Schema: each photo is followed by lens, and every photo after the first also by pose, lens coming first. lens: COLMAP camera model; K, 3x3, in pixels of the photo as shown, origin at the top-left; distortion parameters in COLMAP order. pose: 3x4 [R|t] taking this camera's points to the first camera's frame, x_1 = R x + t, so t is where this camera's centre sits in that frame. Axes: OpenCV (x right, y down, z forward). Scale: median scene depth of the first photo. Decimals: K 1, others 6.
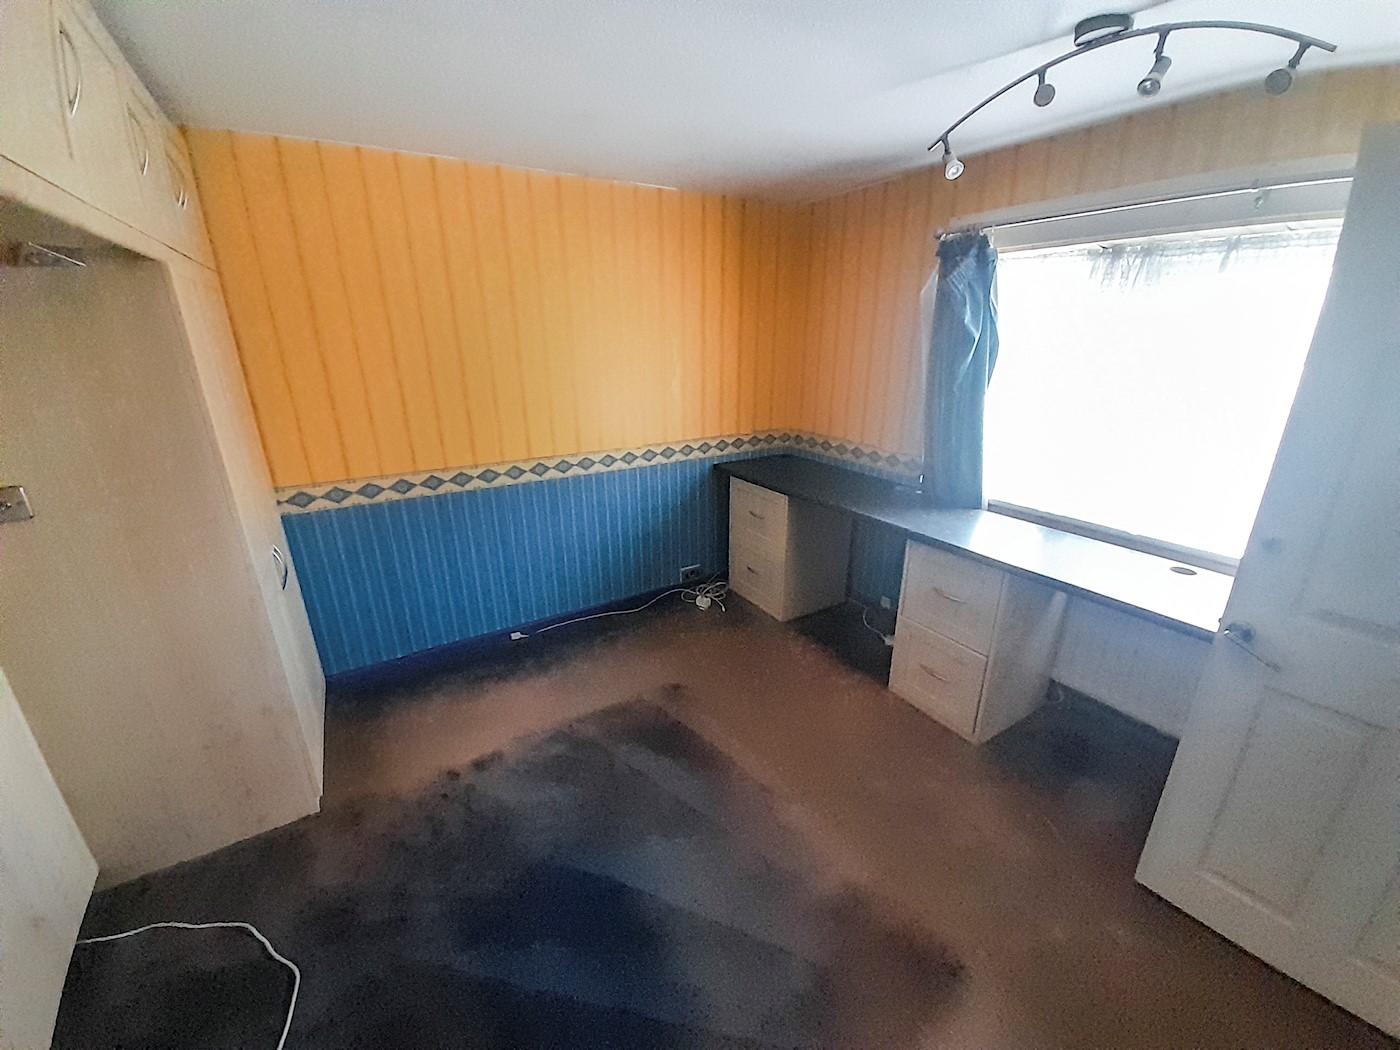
lens RADIAL K [[556.9, 0, 695.3], [0, 556.9, 518.3], [0, 0, 1]] dist [0.000716, 0.000047]
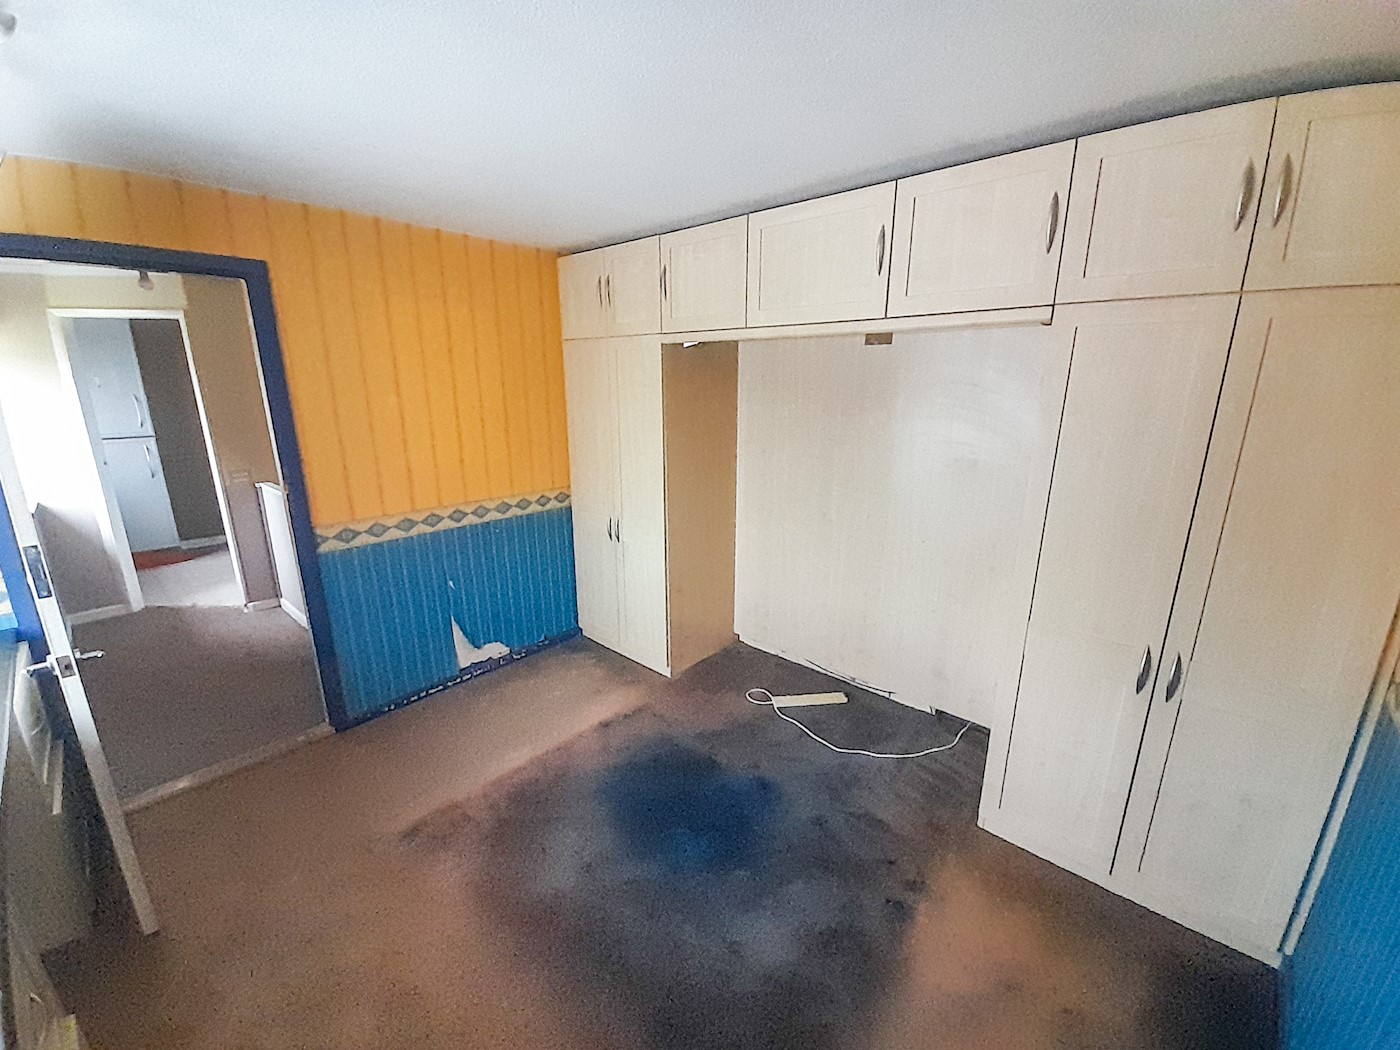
lens RADIAL K [[565.5, 0, 700.0], [0, 565.5, 525.0], [0, 0, 1]] dist [-0.000208, -0.000015]
pose [[0.954881, -0.068409, 0.289002, -0.266092], [0.090175, 0.993952, -0.062667, 0.052634], [-0.282967, 0.085900, 0.955275, -0.153360]]
